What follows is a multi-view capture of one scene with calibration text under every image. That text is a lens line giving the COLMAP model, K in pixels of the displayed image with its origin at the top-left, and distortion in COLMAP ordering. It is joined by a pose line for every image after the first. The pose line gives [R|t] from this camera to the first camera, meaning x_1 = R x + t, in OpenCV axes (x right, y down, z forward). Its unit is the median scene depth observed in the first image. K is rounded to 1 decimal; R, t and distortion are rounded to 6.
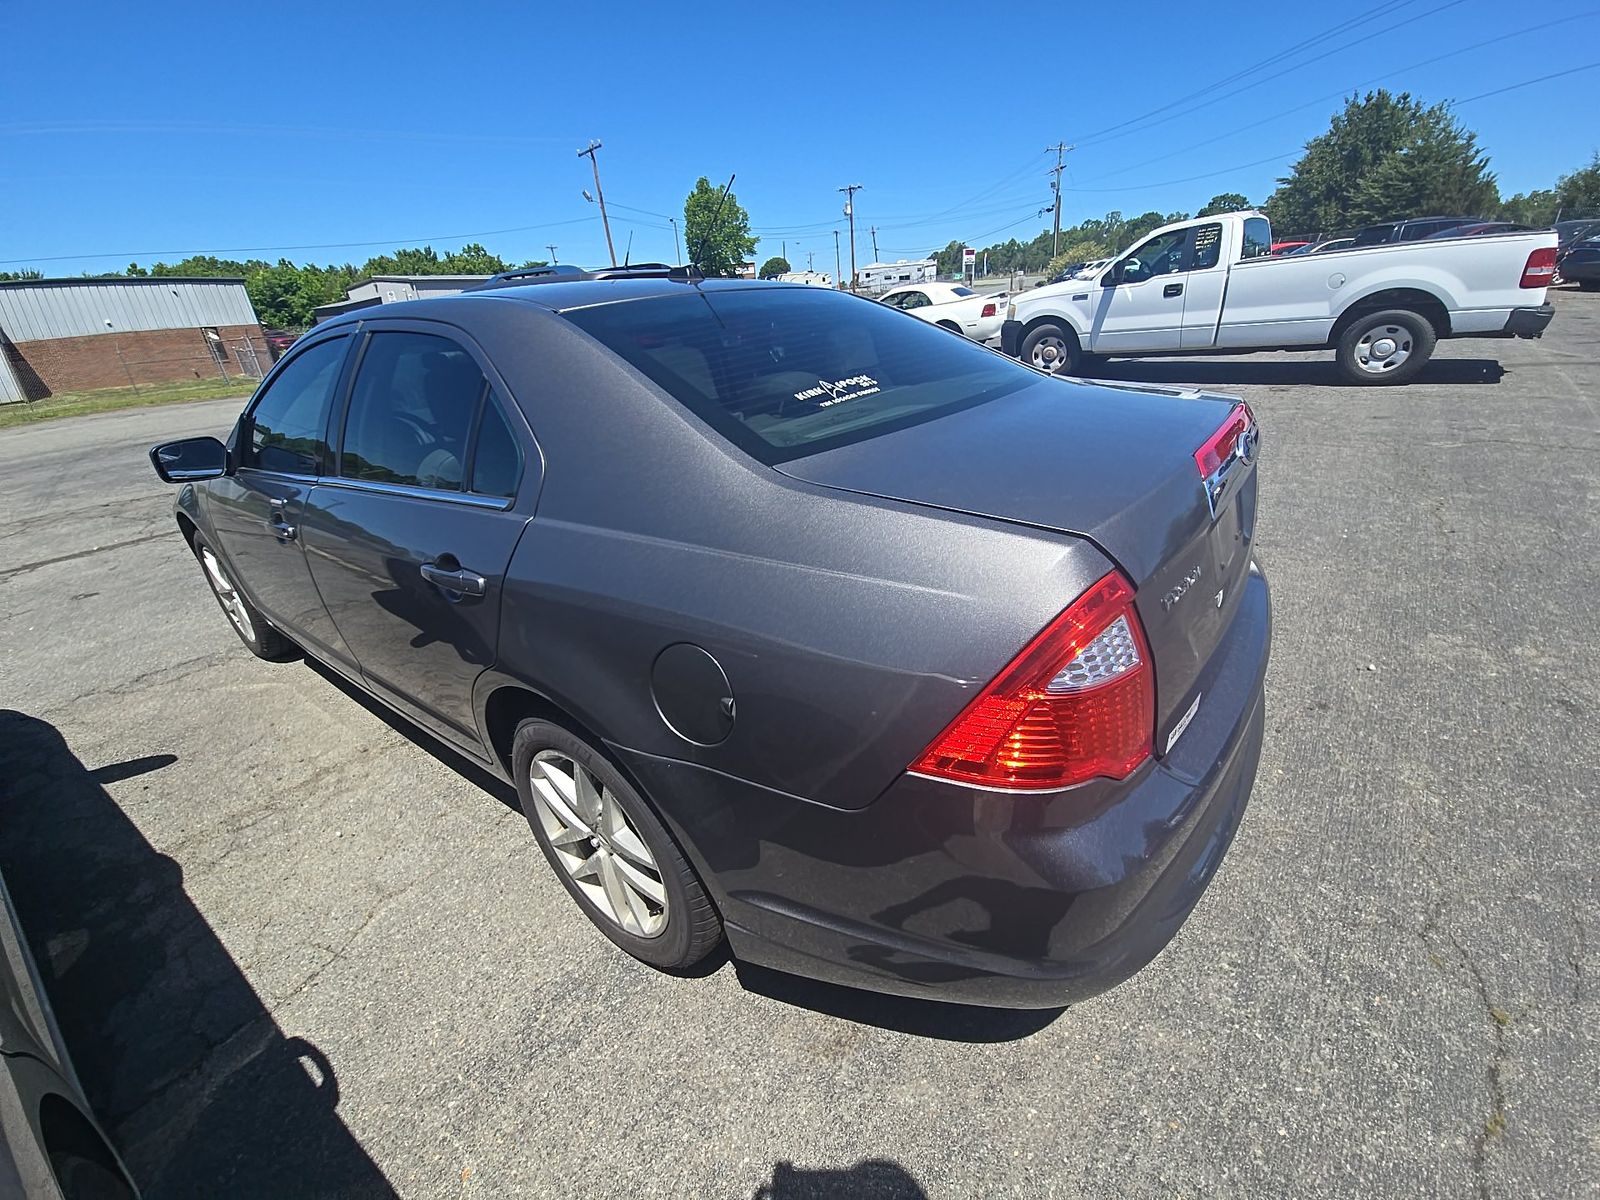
lens RADIAL K [[642.0, 0, 799.5], [0, 642.0, 598.9], [0, 0, 1]] dist [-0.000867, -0.004012]
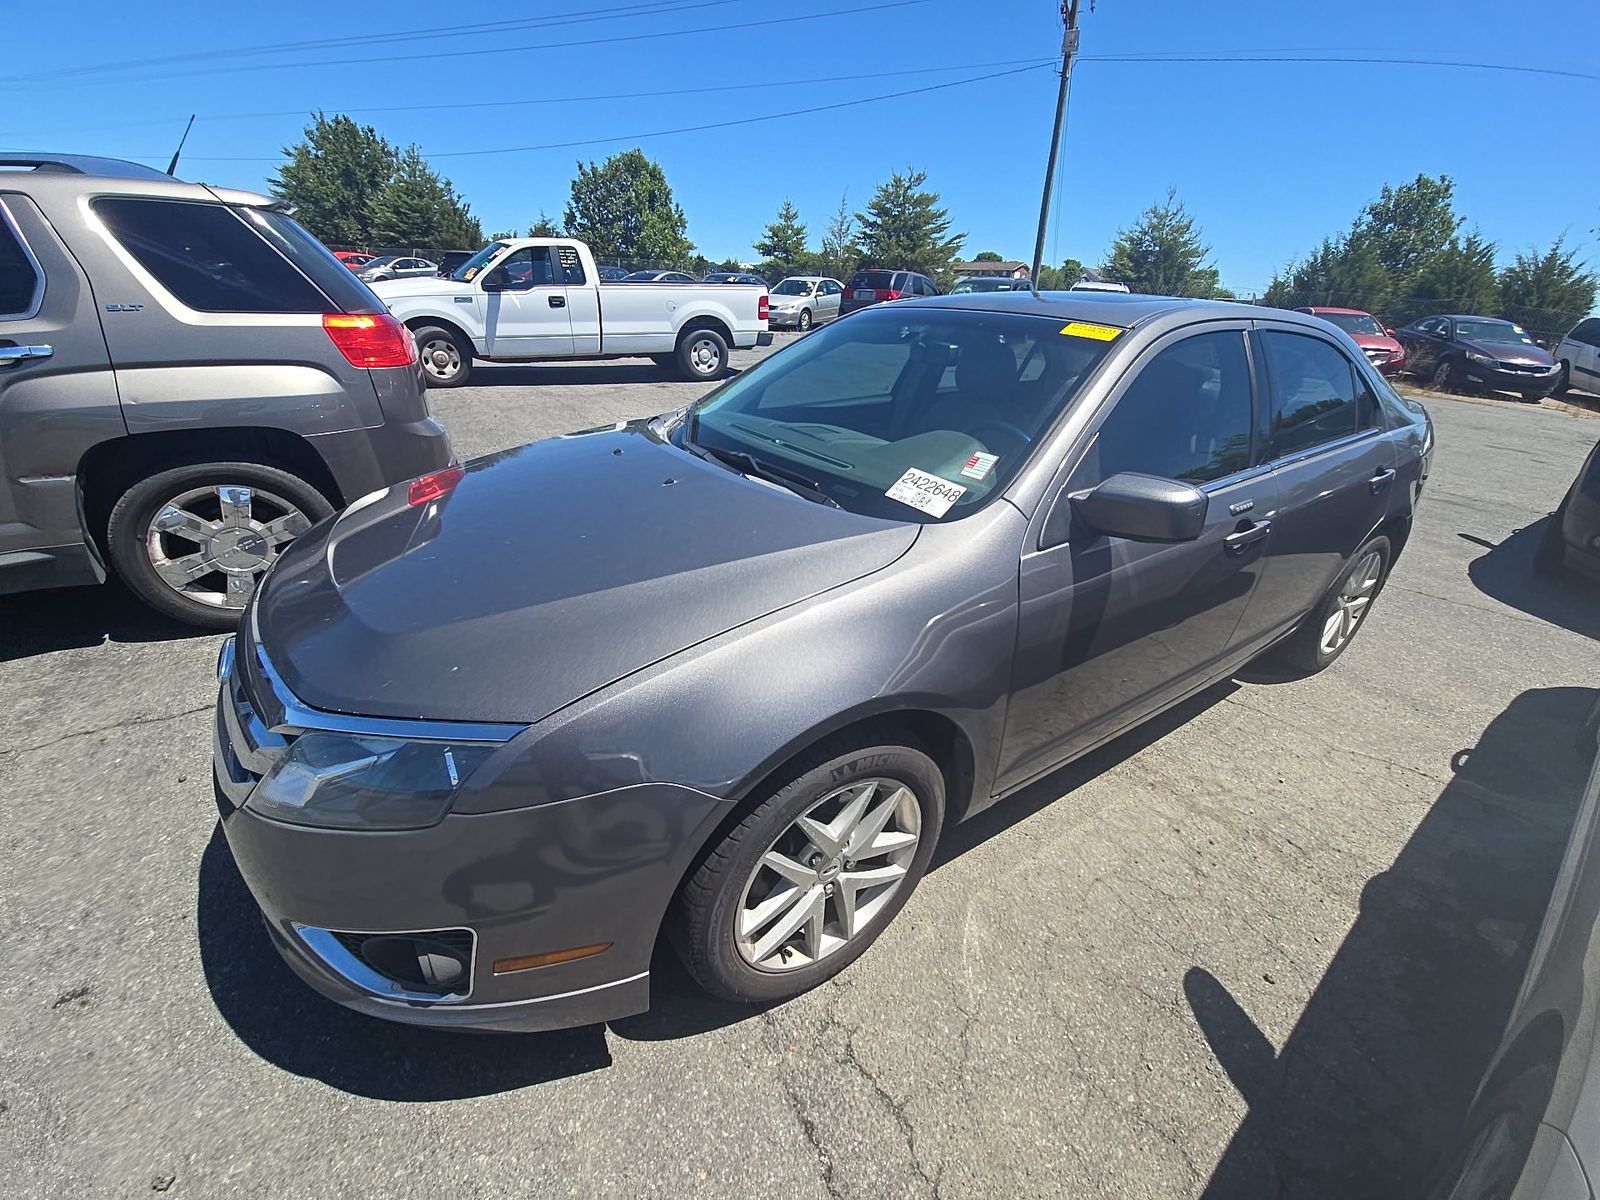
lens RADIAL K [[642.0, 0, 812.1], [0, 642.0, 602.8], [0, 0, 1]] dist [-0.000867, -0.004012]
pose [[0.326305, -0.328549, 0.886330, -0.436865], [0.332878, 0.917528, 0.217564, -0.100707], [-0.884713, 0.224048, 0.408761, 0.279810]]
